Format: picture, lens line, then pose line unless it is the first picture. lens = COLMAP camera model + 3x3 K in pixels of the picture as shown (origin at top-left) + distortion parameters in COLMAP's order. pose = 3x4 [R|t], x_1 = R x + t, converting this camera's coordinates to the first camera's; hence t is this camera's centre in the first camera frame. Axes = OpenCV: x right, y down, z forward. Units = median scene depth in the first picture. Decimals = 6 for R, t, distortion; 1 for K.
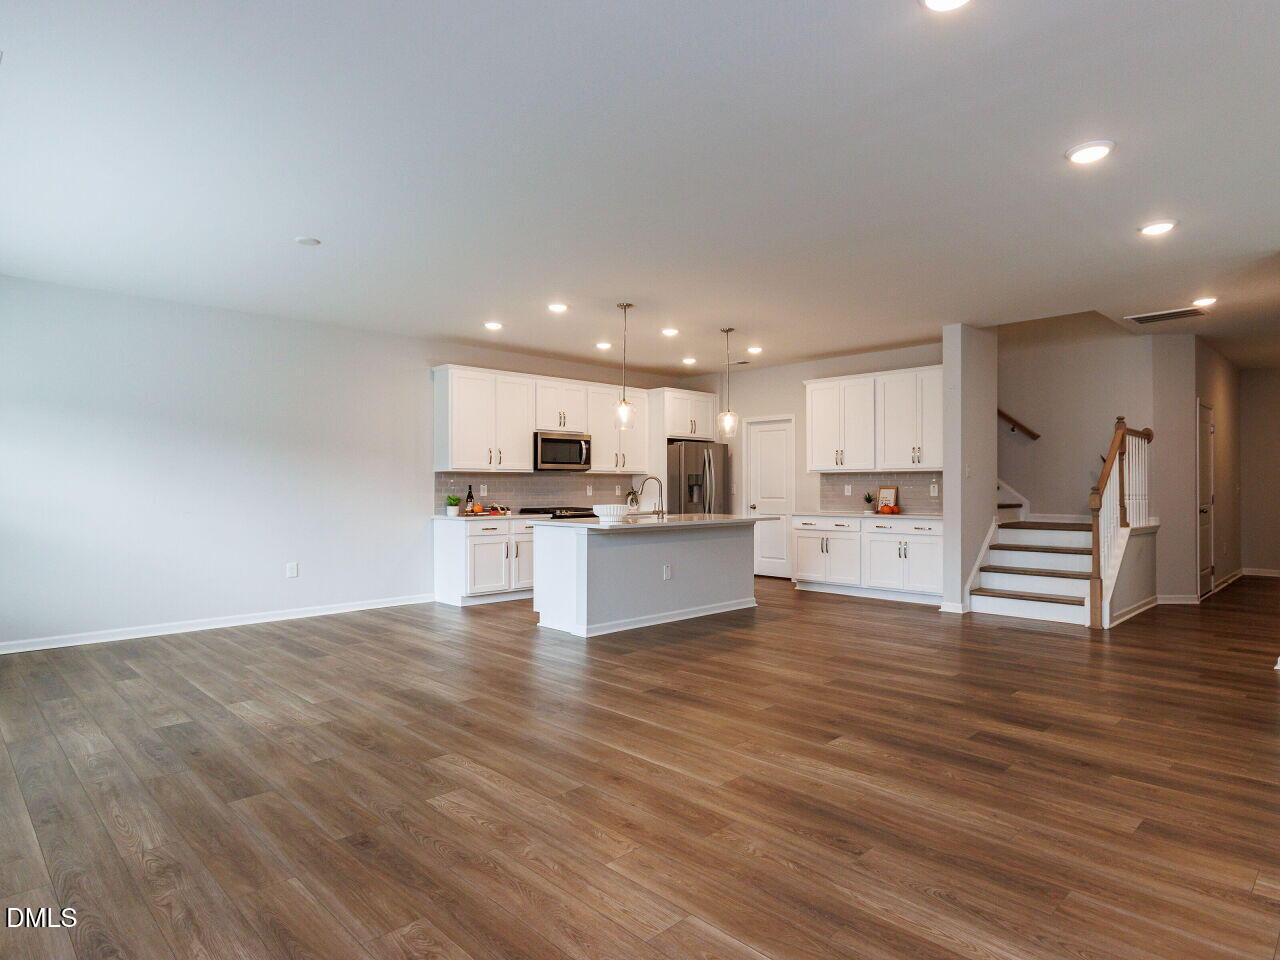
lens RADIAL K [[728.7, 0, 648.0], [0, 728.7, 488.1], [0, 0, 1]] dist [0.006773, -0.003777]
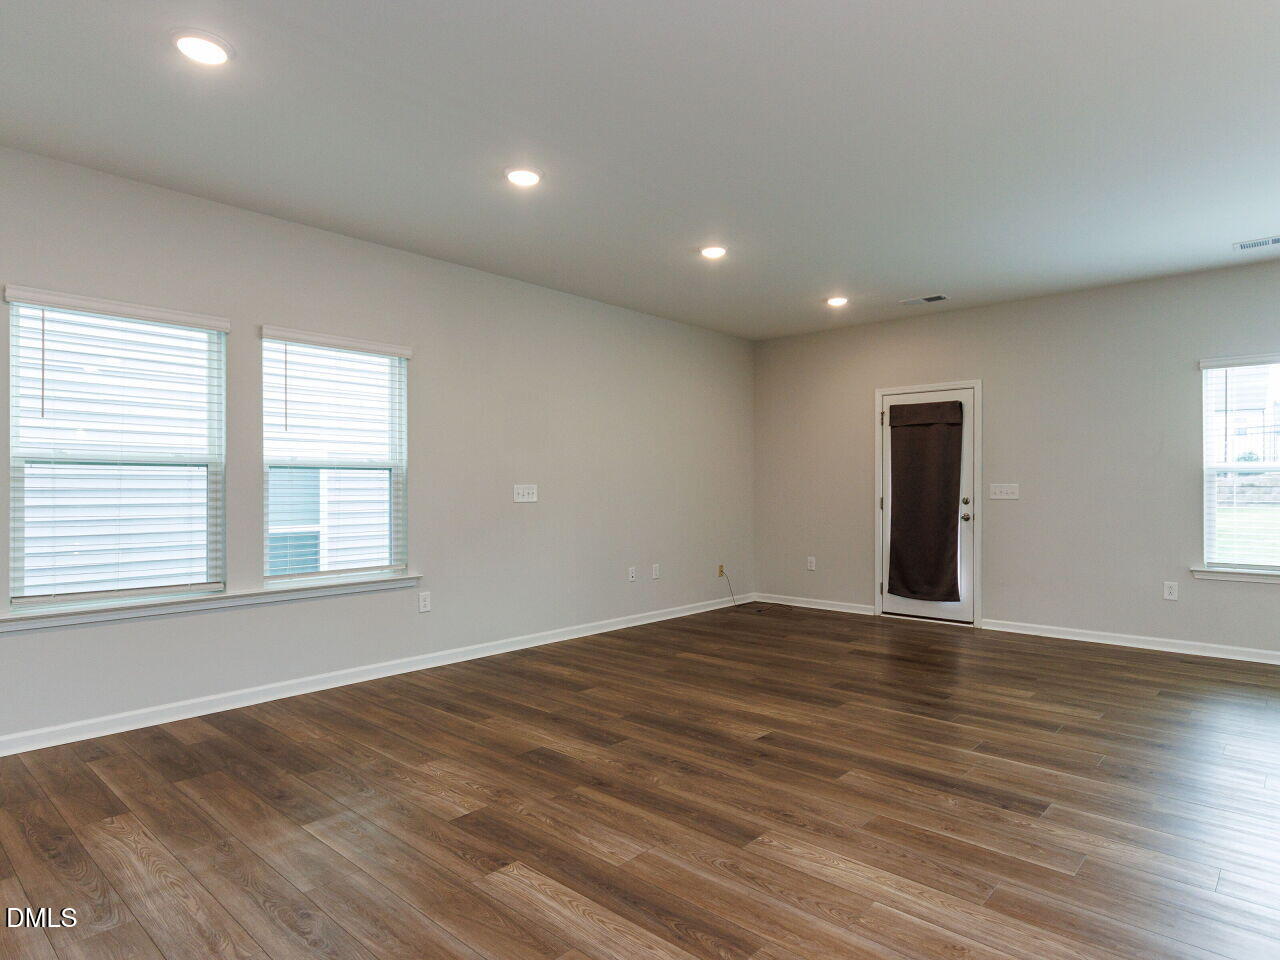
lens RADIAL K [[728.7, 0, 636.5], [0, 728.7, 485.4], [0, 0, 1]] dist [0.006773, -0.003777]
pose [[-0.999185, 0.001203, -0.040359, 0.213926], [0.001271, 0.999998, -0.001665, -0.000341], [0.040357, -0.001715, -0.999184, 0.911347]]
